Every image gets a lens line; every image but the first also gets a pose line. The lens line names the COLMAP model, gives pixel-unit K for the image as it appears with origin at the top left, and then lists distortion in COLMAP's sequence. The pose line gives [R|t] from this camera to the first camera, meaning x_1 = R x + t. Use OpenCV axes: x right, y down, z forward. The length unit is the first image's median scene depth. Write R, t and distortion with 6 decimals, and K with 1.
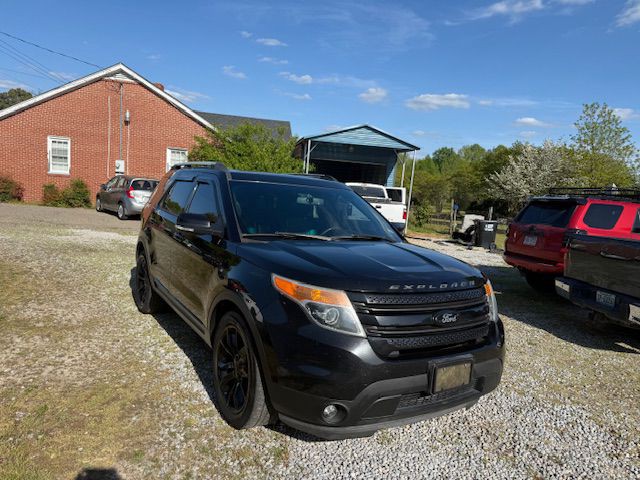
lens RADIAL K [[449.0, 0, 320.7], [0, 449.0, 239.3], [0, 0, 1]] dist [0.034022, -0.039254]
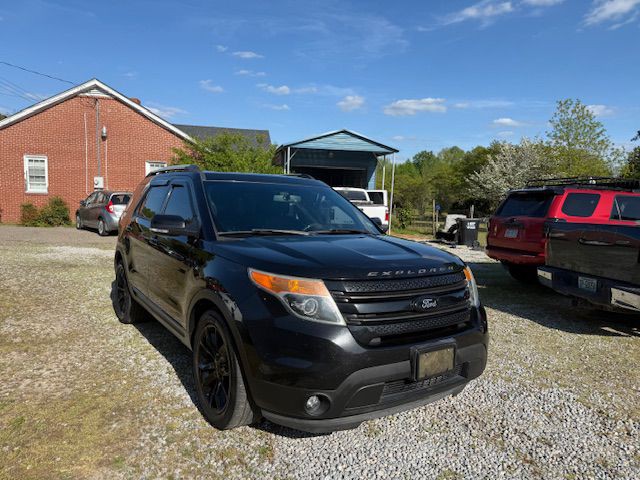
lens RADIAL K [[449.0, 0, 315.5], [0, 449.0, 239.9], [0, 0, 1]] dist [0.034022, -0.039254]
pose [[0.998534, -0.049780, 0.021269, 0.009297], [0.050159, 0.998584, -0.017700, 0.018183], [-0.020357, 0.018741, 0.999617, 0.005905]]
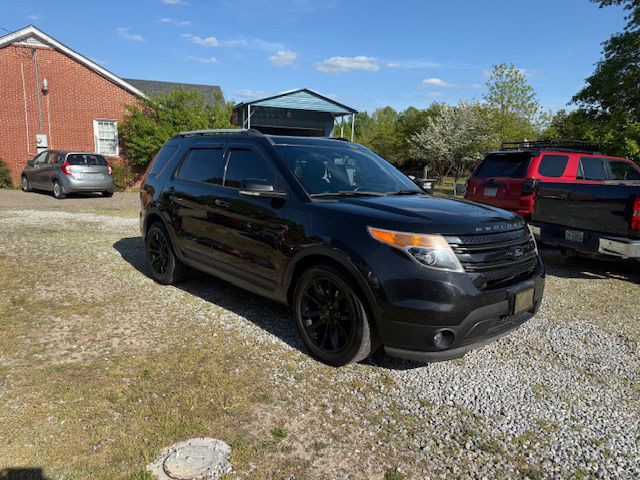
lens RADIAL K [[449.0, 0, 313.7], [0, 449.0, 240.5], [0, 0, 1]] dist [0.034022, -0.039254]
pose [[0.984583, -0.075774, 0.157654, -0.189610], [0.063902, 0.994820, 0.079060, 0.007157], [-0.162828, -0.067767, 0.984324, -0.033385]]
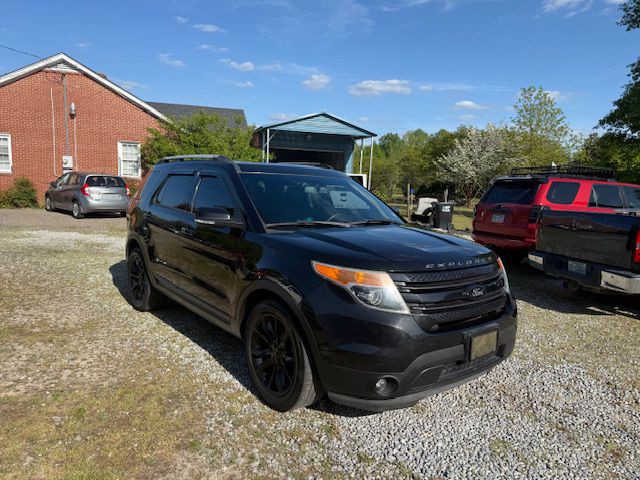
lens RADIAL K [[449.0, 0, 321.3], [0, 449.0, 238.3], [0, 0, 1]] dist [0.034022, -0.039254]
pose [[0.992557, -0.053903, 0.109200, -0.089725], [0.051304, 0.998332, 0.026473, -0.000919], [-0.110444, -0.020674, 0.993667, -0.017127]]
